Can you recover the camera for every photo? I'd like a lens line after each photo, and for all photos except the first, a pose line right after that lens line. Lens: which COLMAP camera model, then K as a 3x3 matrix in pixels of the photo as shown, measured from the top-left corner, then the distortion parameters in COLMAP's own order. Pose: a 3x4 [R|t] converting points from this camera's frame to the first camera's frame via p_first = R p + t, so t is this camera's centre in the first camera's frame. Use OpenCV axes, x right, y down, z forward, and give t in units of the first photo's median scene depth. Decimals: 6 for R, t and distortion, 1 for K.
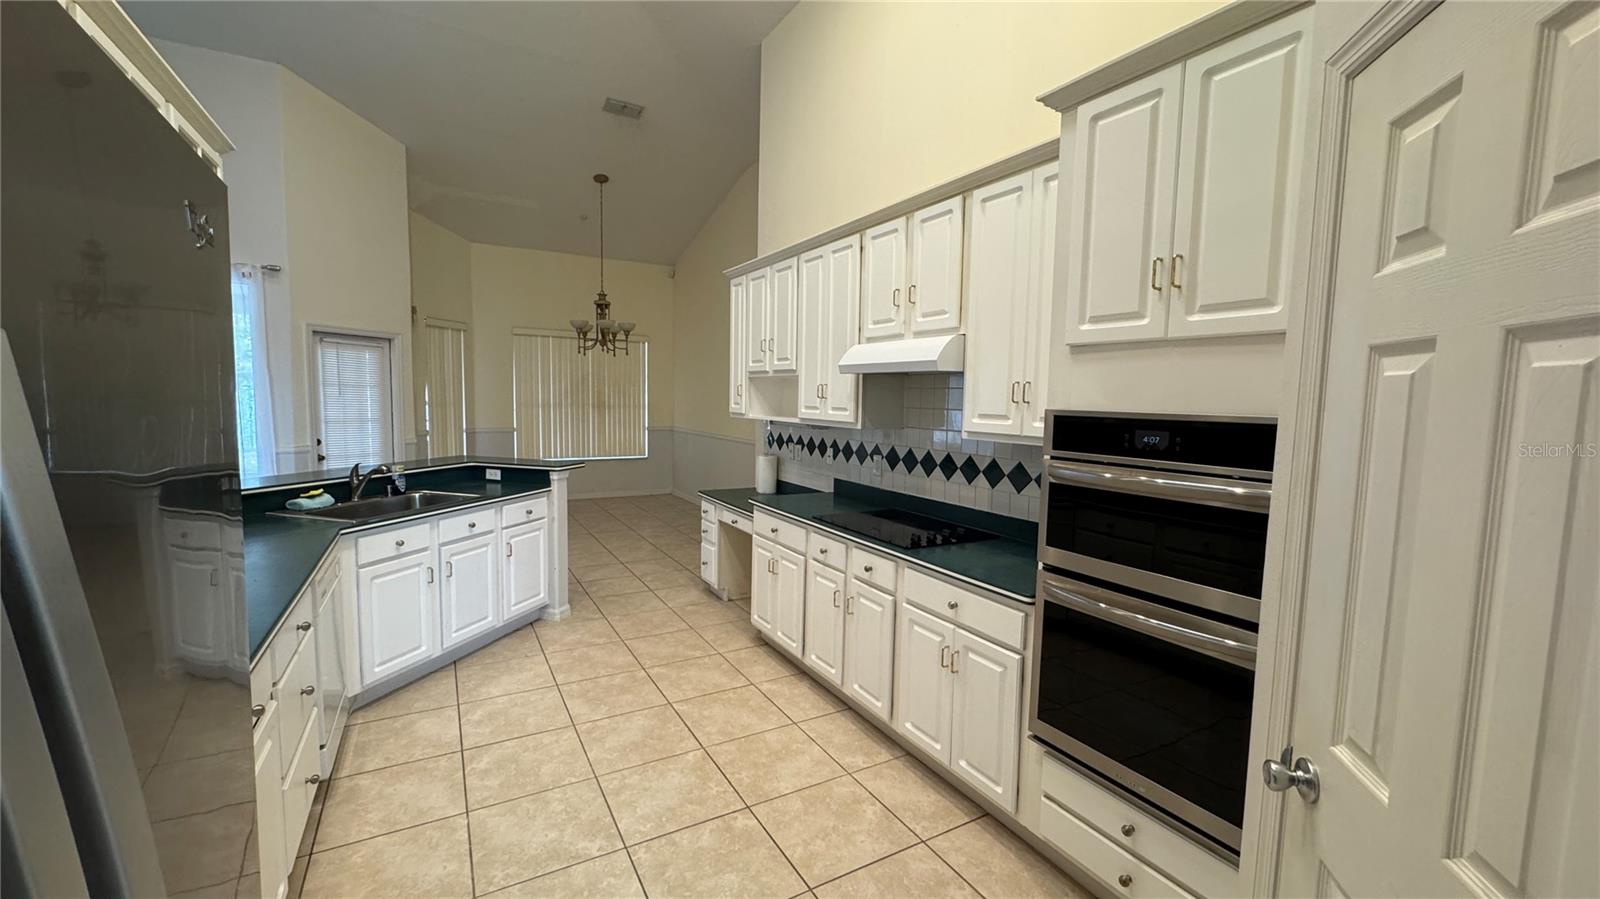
lens RADIAL K [[638.5, 0, 804.2], [0, 638.5, 449.8], [0, 0, 1]] dist [-0.002198, 0.000106]
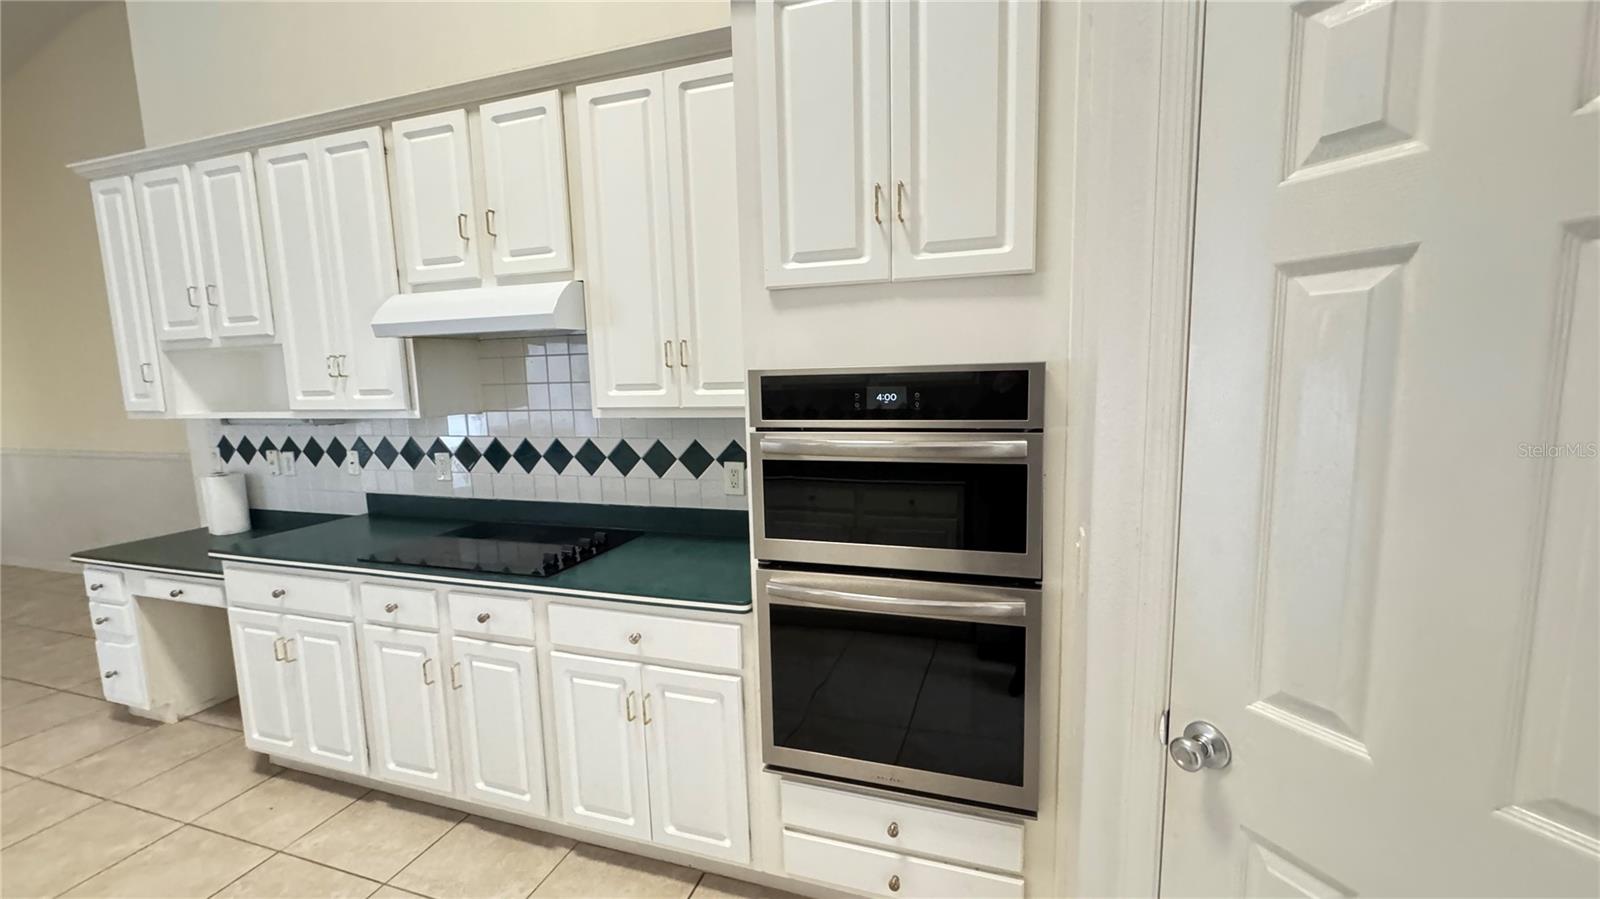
lens RADIAL K [[638.5, 0, 804.2], [0, 638.5, 449.8], [0, 0, 1]] dist [-0.002198, 0.000106]
pose [[0.743625, -0.119103, 0.657903, -0.068682], [0.095212, 0.992841, 0.072120, -0.009903], [-0.661783, 0.009010, 0.749641, 0.233015]]
